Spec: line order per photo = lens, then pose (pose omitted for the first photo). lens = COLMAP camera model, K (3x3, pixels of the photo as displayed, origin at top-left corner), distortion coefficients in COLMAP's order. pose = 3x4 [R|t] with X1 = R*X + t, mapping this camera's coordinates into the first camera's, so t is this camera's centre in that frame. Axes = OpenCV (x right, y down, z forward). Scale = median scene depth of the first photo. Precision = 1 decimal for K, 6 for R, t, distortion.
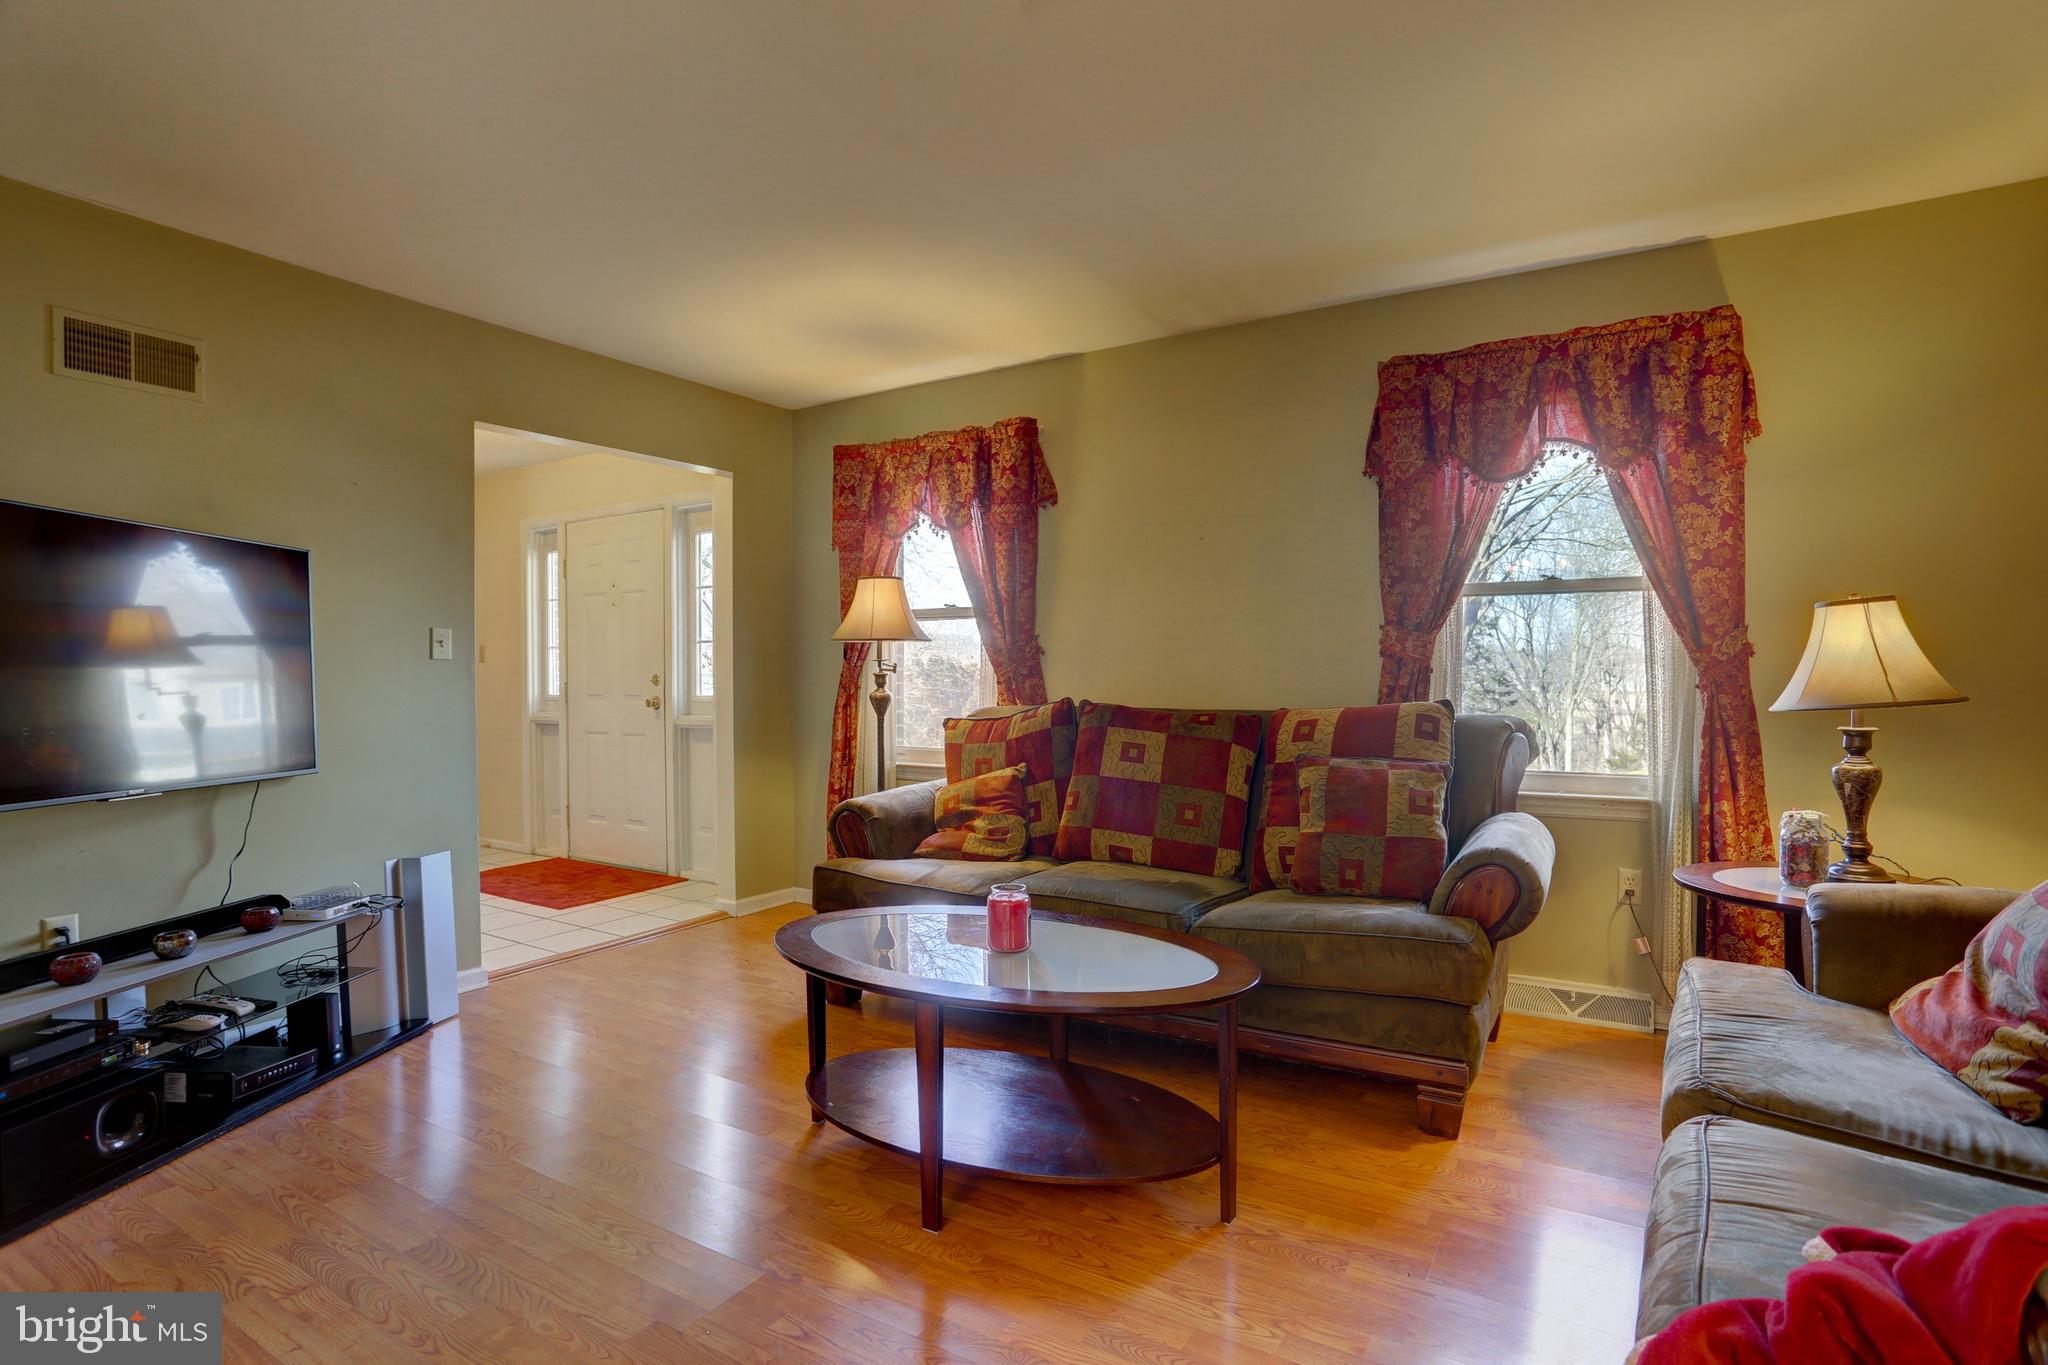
lens RADIAL K [[1003.6, 0, 1024.0], [0, 1003.6, 682.5], [0, 0, 1]] dist [-0.074976, 0.033826]
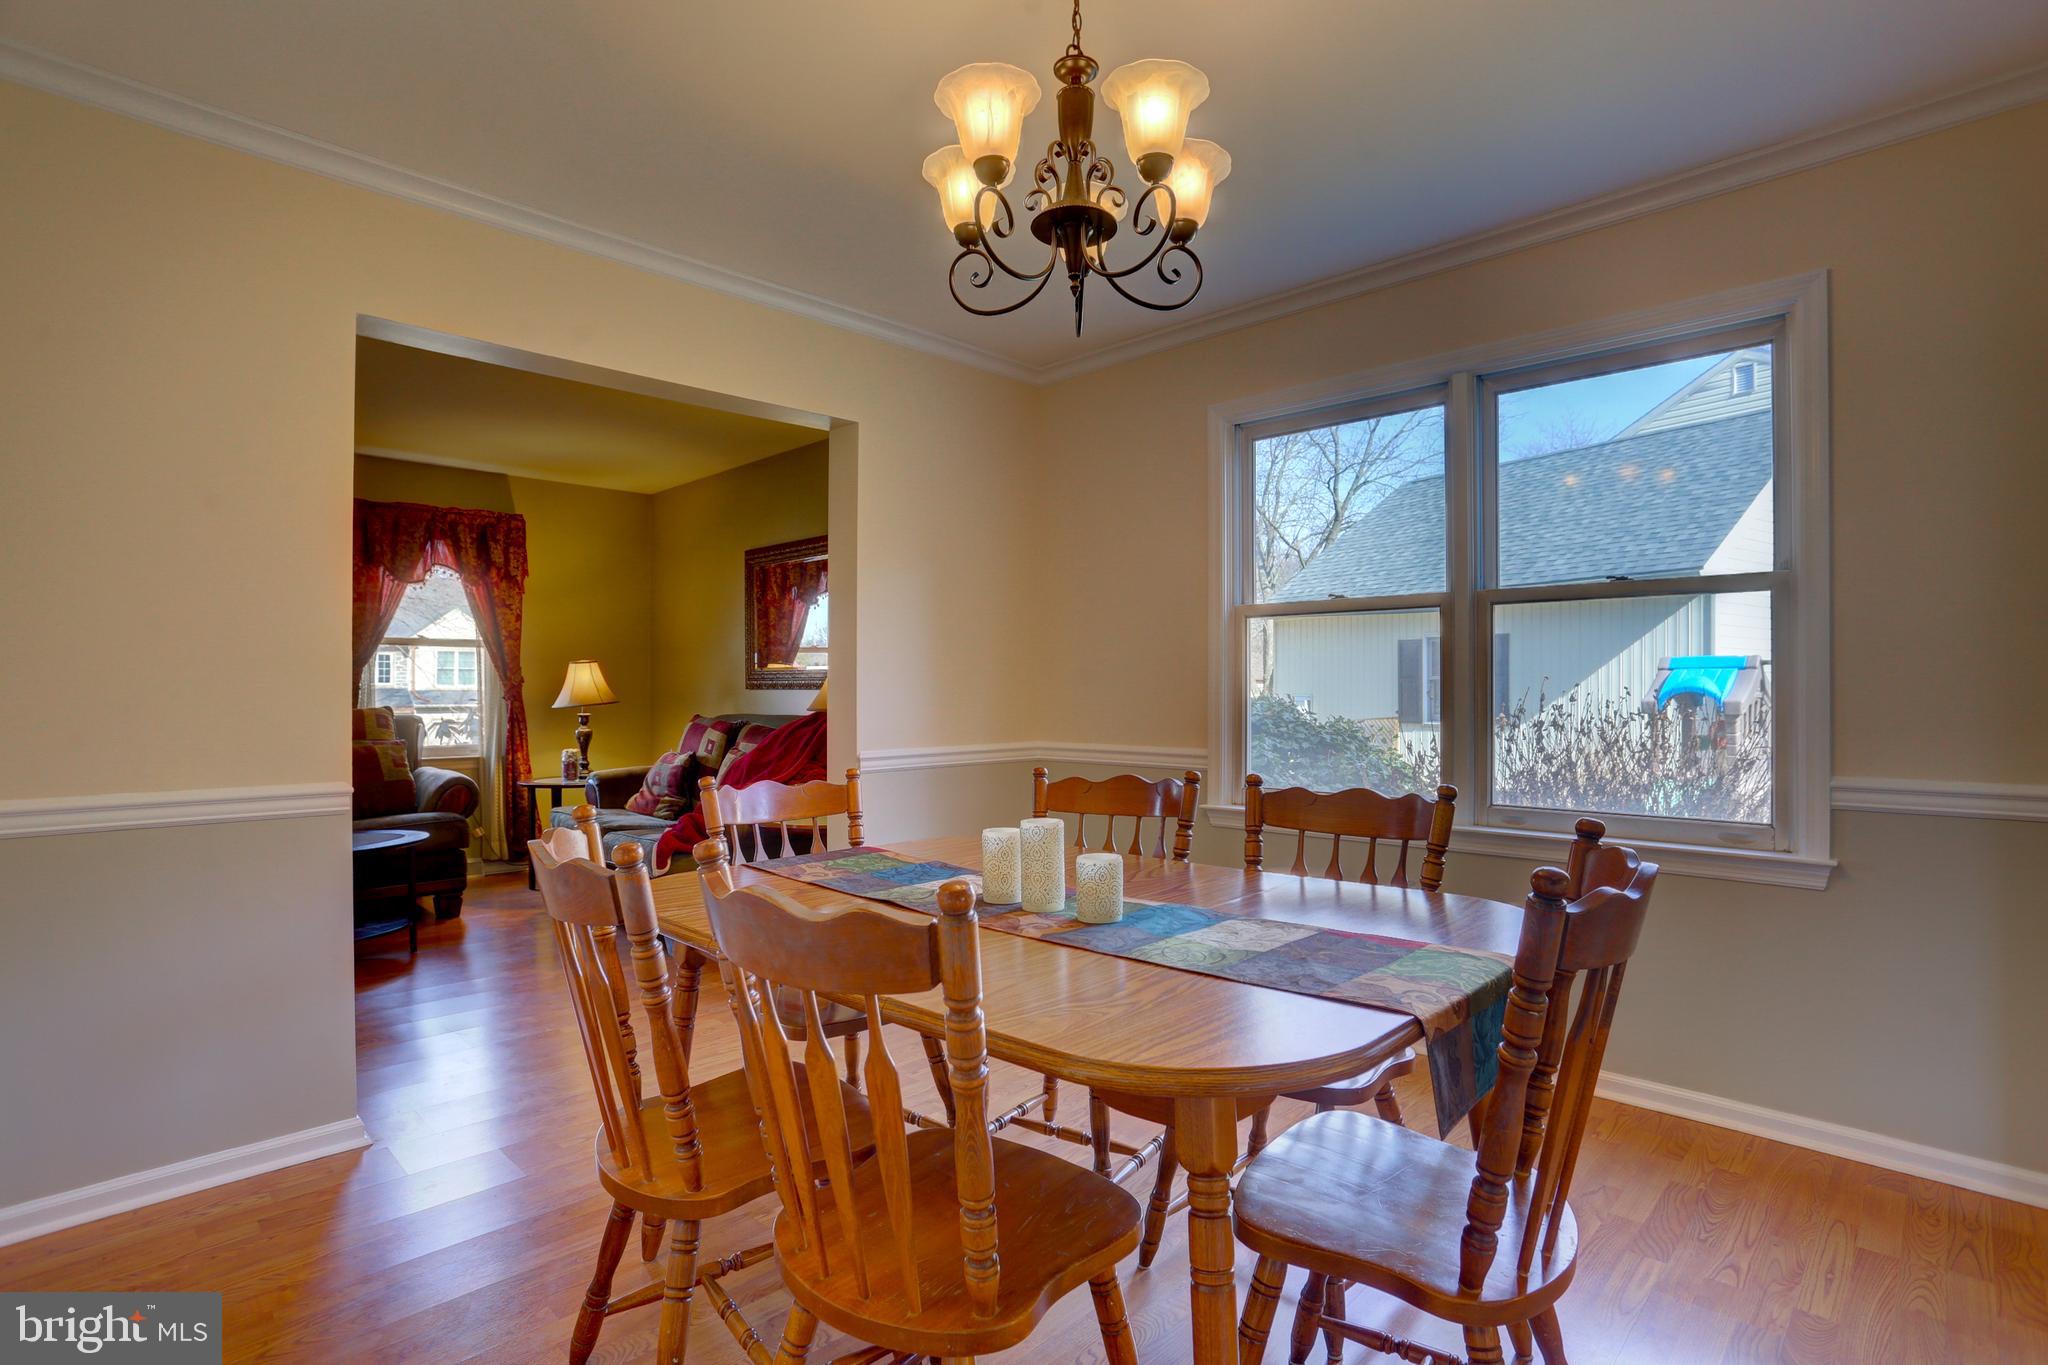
lens RADIAL K [[1012.0, 0, 1009.0], [0, 1012.0, 693.4], [0, 0, 1]] dist [-0.079045, 0.034437]
pose [[0.244302, 0.000209, 0.969699, -0.933952], [0.003494, 0.999993, -0.001096, 0.000888], [-0.969693, 0.003656, 0.244299, -0.461936]]
